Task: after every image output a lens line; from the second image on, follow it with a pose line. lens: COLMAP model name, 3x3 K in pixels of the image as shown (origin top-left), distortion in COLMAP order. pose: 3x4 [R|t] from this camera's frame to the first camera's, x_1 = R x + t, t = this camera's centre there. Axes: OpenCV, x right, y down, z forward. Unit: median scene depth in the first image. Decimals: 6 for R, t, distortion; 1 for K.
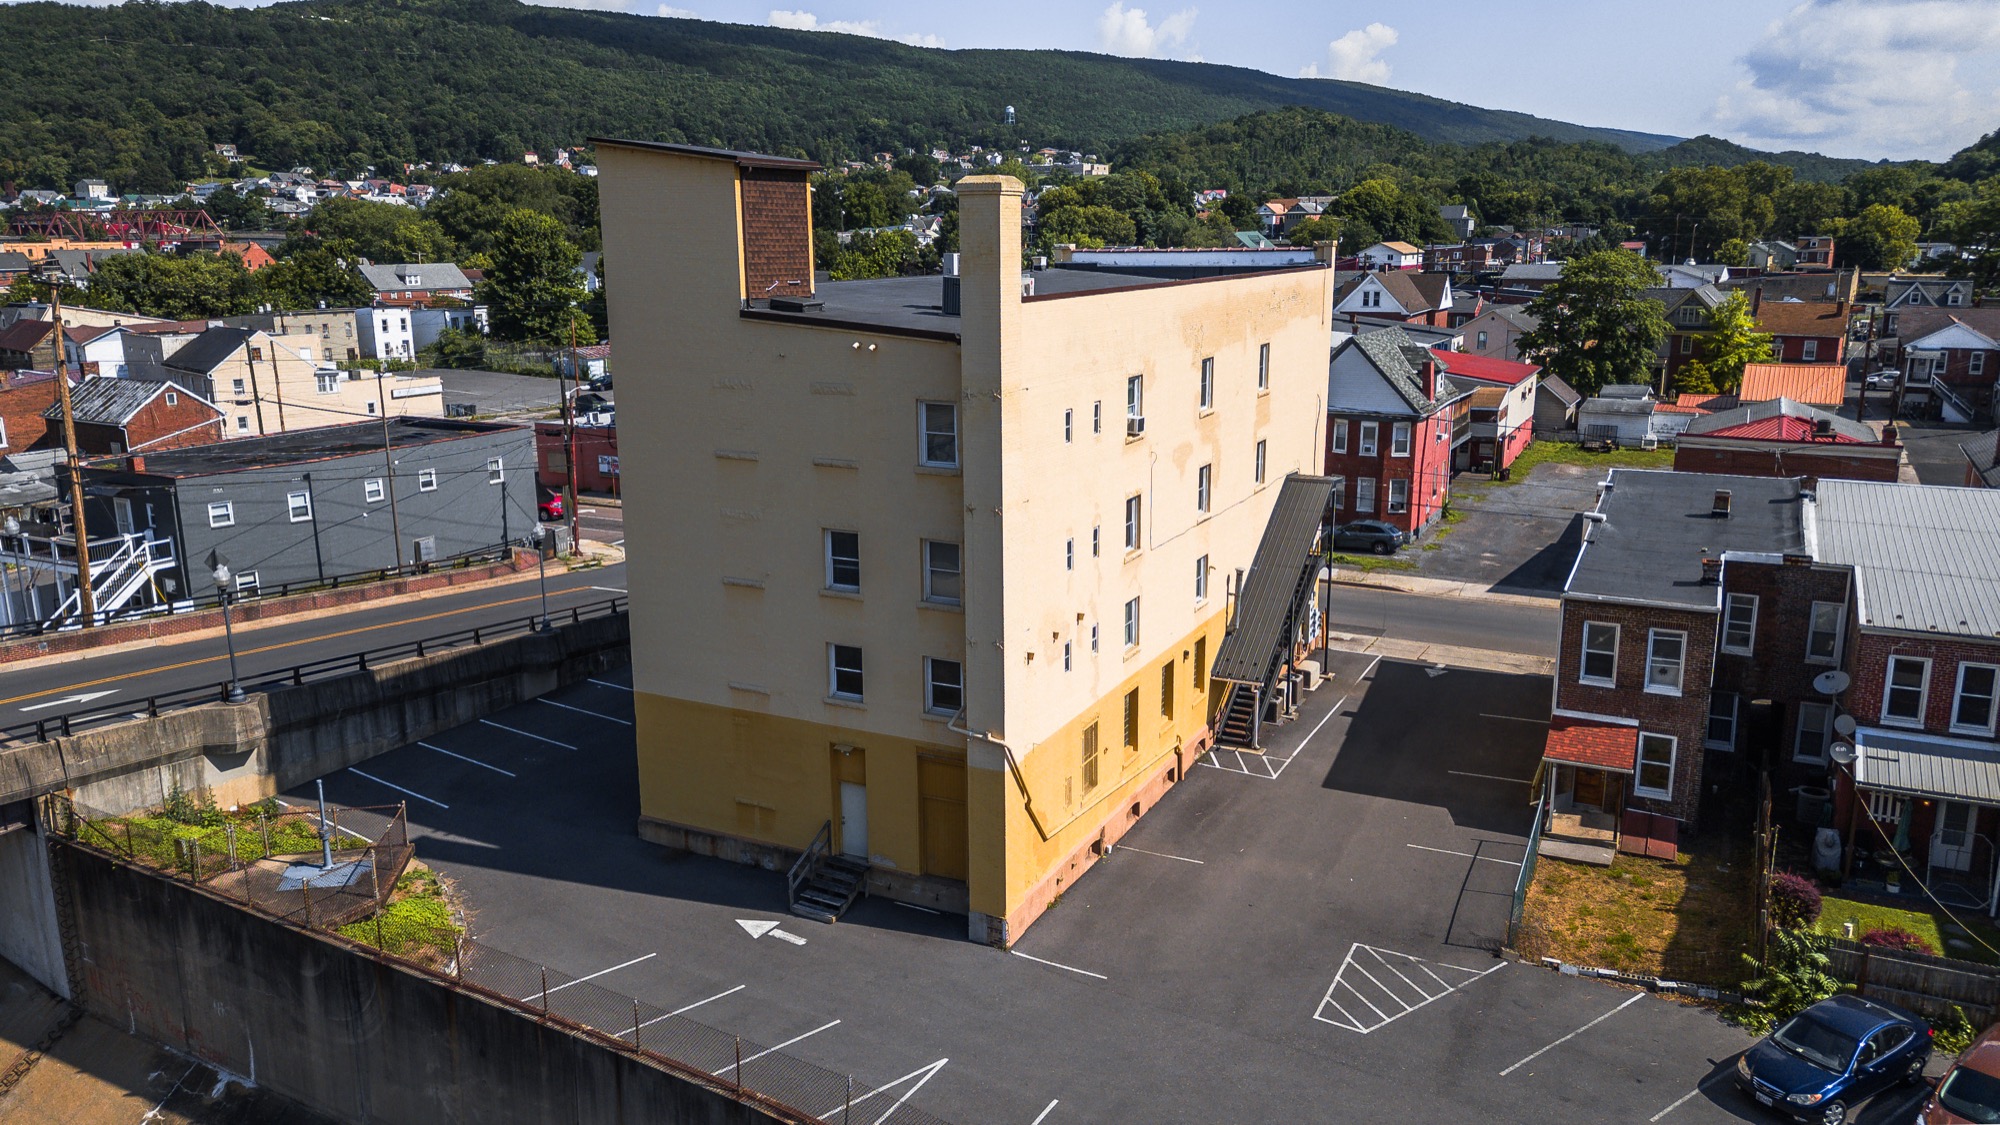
lens RADIAL K [[1420.8, 0, 1000.0], [0, 1420.8, 562.5], [0, 0, 1]] dist [0.078986, -0.075892]
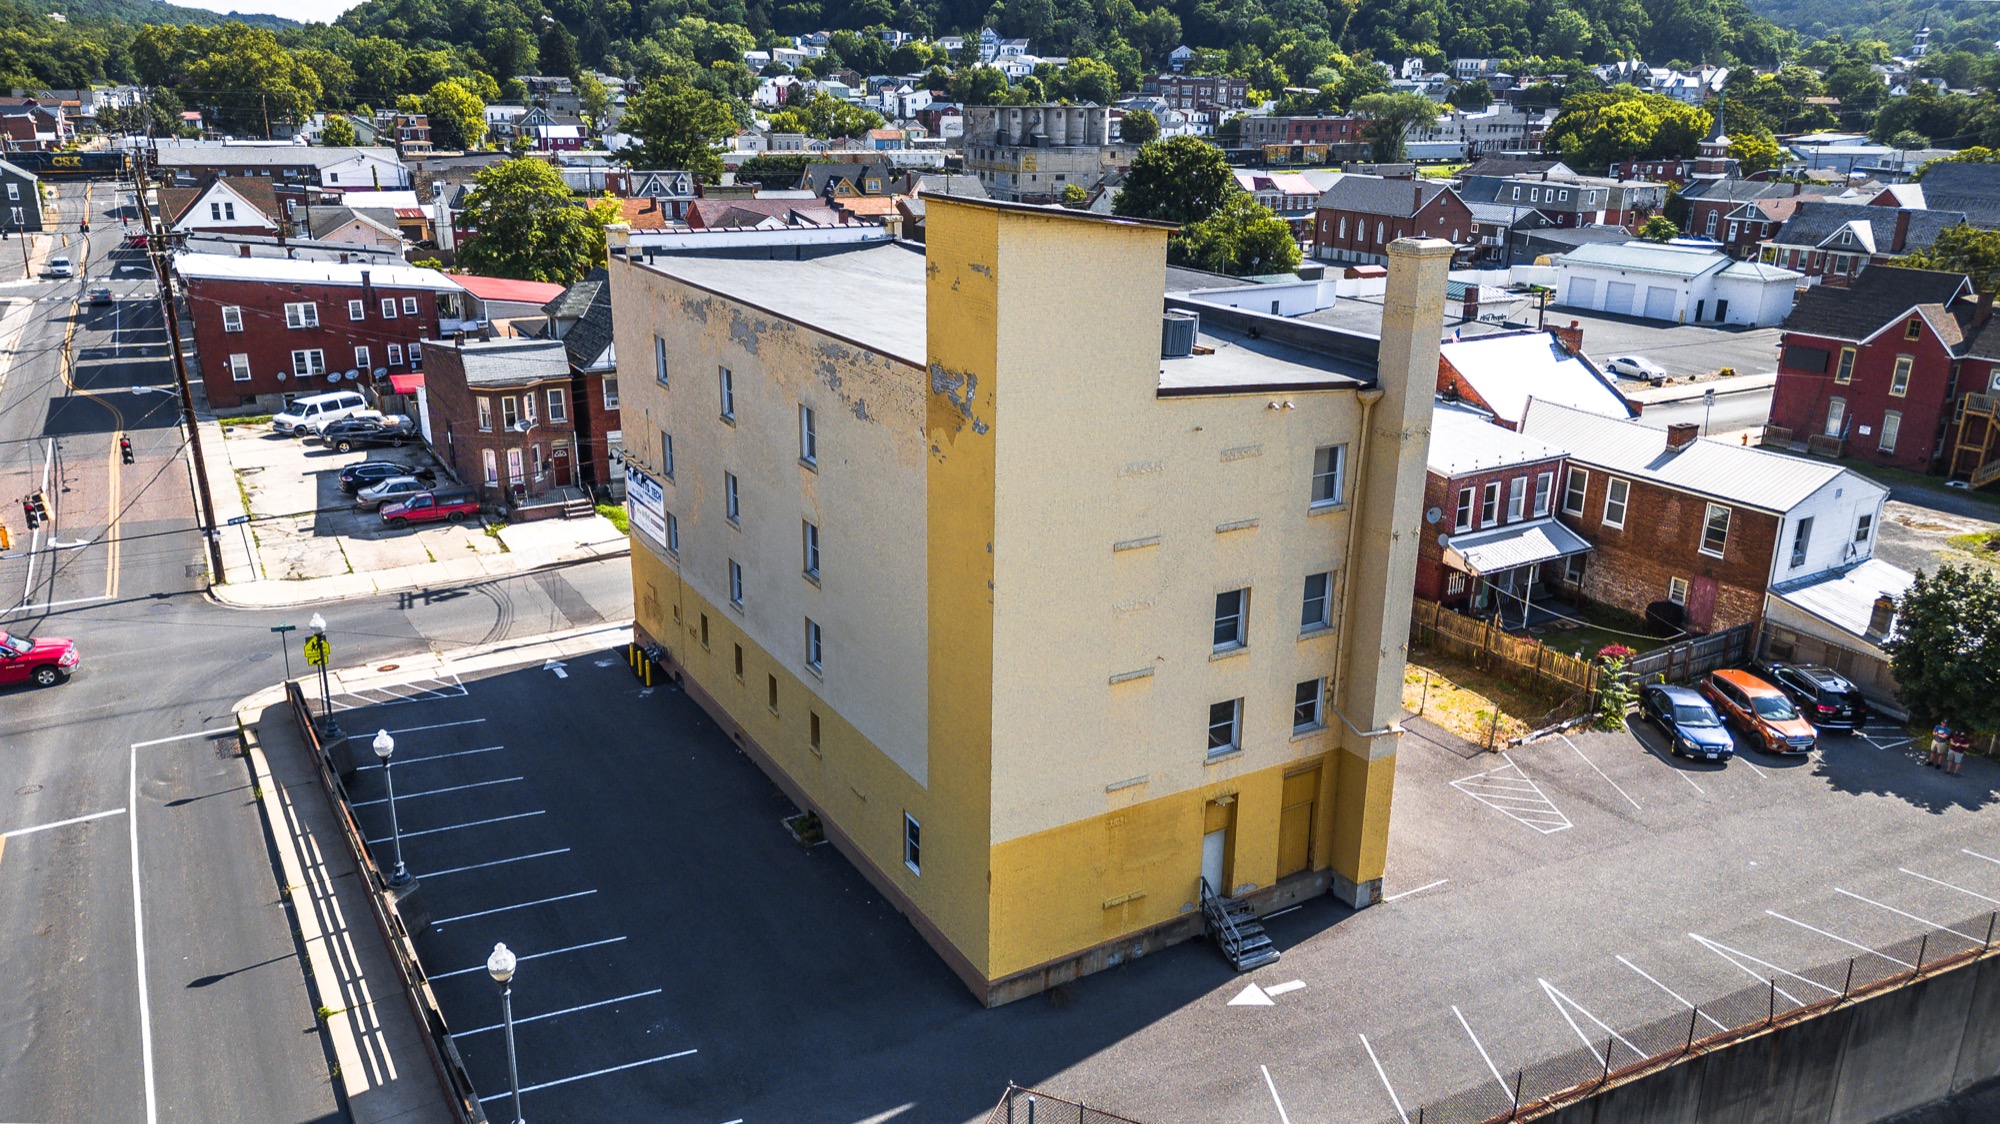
lens RADIAL K [[1429.7, 0, 1000.0], [0, 1429.7, 562.0], [0, 0, 1]] dist [0.078005, -0.075609]
pose [[0.535432, -0.253232, 0.805721, -0.908349], [0.175844, 0.966511, 0.186912, -0.234161], [-0.826070, 0.041602, 0.562030, 0.518362]]
